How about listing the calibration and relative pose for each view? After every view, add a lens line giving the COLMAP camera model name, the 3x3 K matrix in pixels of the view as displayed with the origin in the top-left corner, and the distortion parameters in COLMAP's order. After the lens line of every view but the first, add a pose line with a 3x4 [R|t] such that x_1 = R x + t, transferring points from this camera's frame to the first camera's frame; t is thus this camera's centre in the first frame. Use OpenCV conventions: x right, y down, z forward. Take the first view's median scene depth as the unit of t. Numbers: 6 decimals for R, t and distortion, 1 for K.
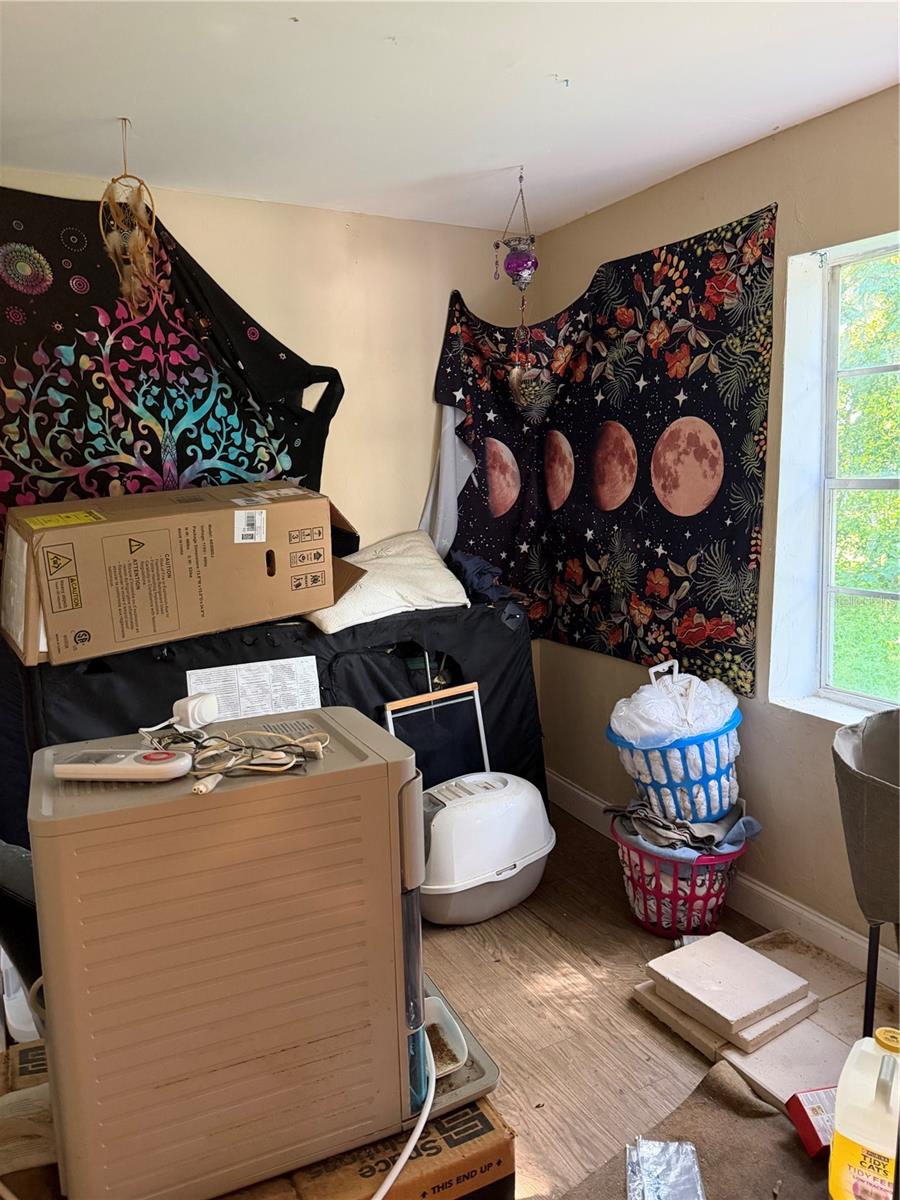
lens RADIAL K [[843.2, 0, 449.6], [0, 843.2, 600.1], [0, 0, 1]] dist [0.000149, 0.000563]
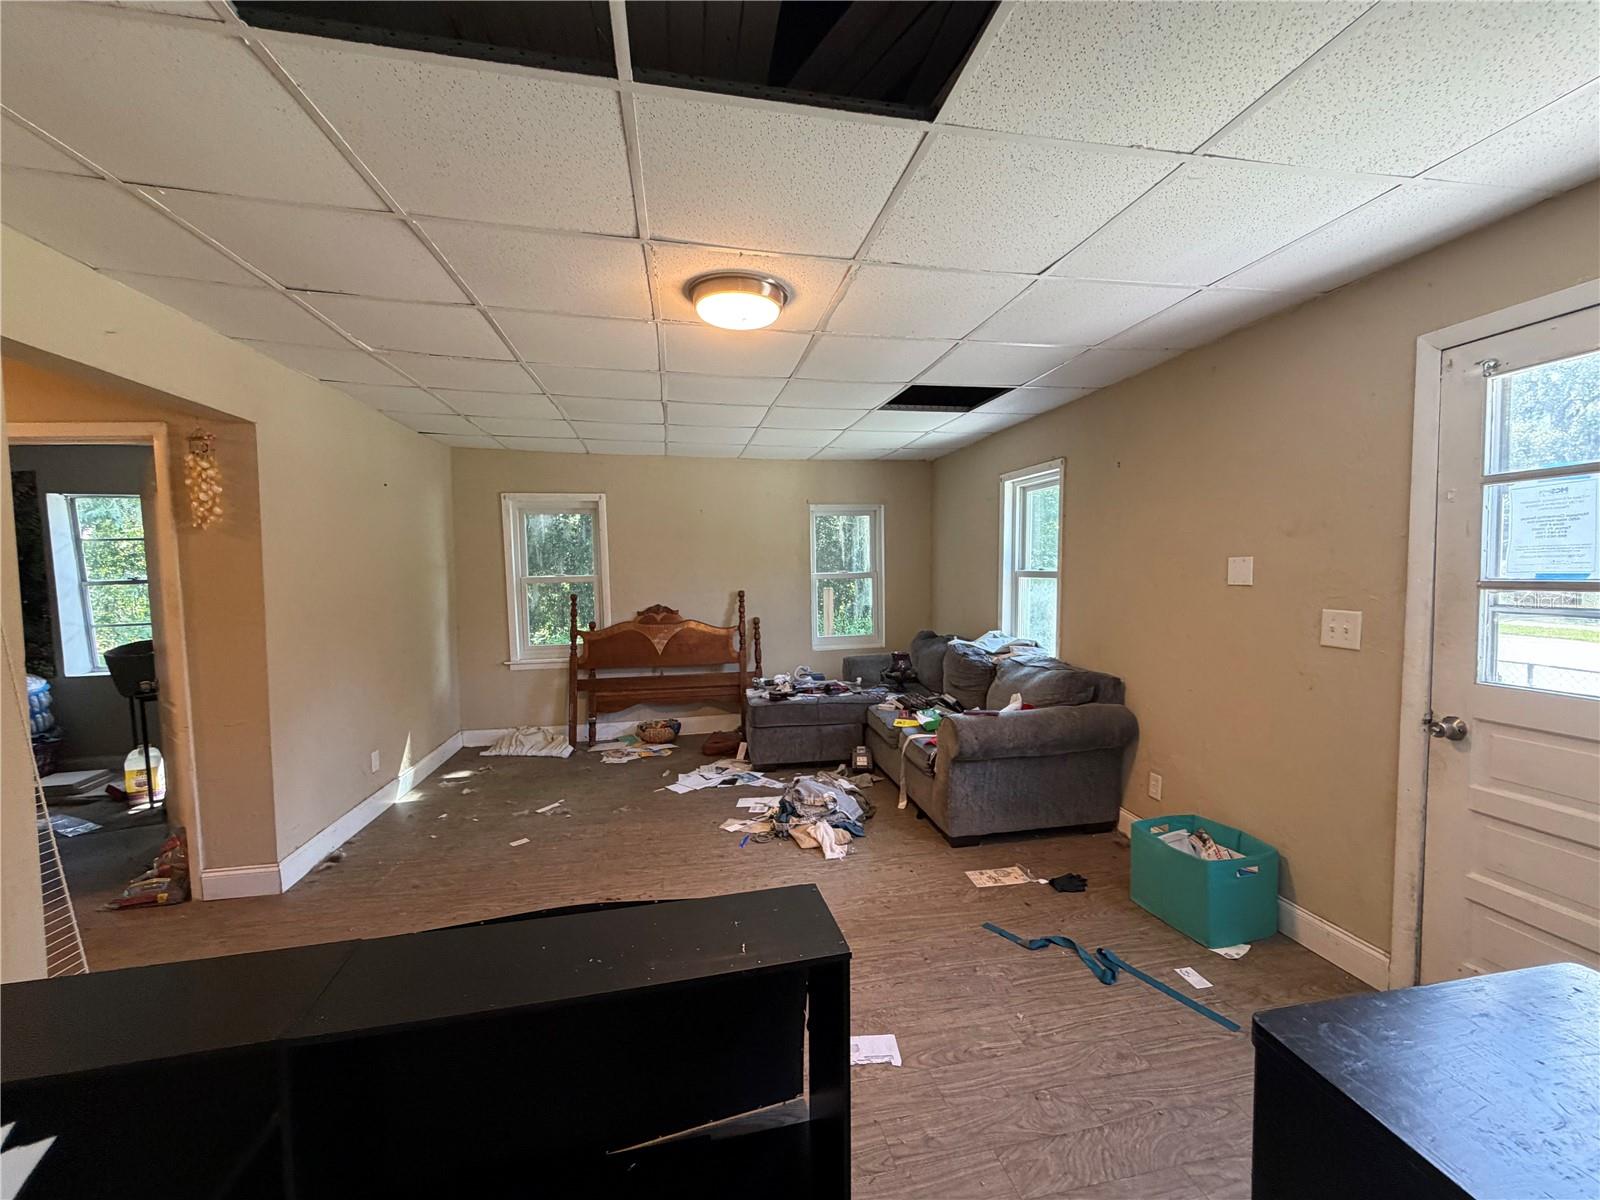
lens RADIAL K [[636.6, 0, 804.2], [0, 636.6, 602.3], [0, 0, 1]] dist [-0.001919, -0.000077]
pose [[0.299745, -0.064187, 0.951858, -0.683949], [0.163110, 0.986491, 0.015158, 0.228958], [-0.939972, 0.150714, 0.306165, -1.524562]]
